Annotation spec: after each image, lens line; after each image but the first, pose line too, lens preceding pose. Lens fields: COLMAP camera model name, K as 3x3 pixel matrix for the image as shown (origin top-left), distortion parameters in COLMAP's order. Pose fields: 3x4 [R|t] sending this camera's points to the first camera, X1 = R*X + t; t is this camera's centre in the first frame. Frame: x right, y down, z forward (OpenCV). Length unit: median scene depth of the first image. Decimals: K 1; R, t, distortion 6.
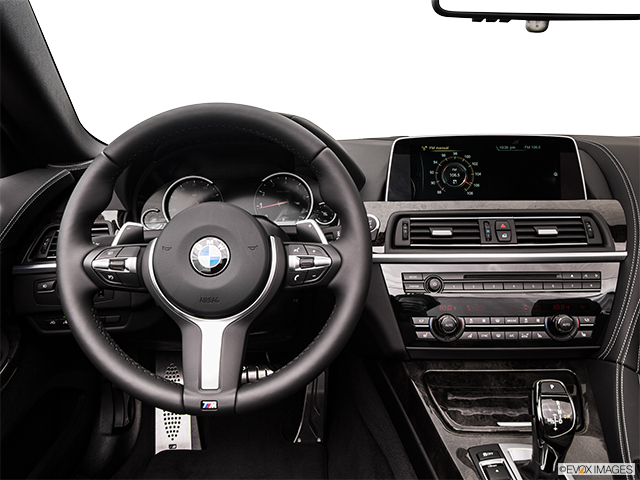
lens RADIAL K [[478.0, 0, 320.0], [0, 478.0, 240.0], [0, 0, 1]] dist [-0.129788, 0.054581]
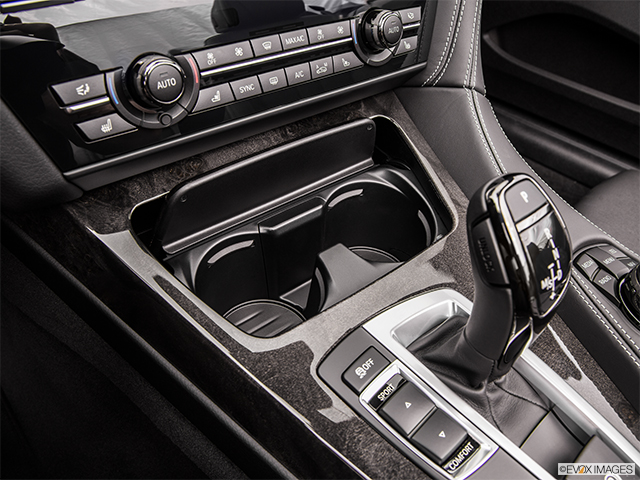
lens RADIAL K [[476.5, 0, 311.5], [0, 476.5, 240.2], [0, 0, 1]] dist [-0.131418, 0.056553]
pose [[0.721134, -0.419326, 0.551481, 0.104029], [0.065563, 0.833757, 0.548226, 0.090483], [-0.689686, -0.359187, 0.628742, 0.638666]]
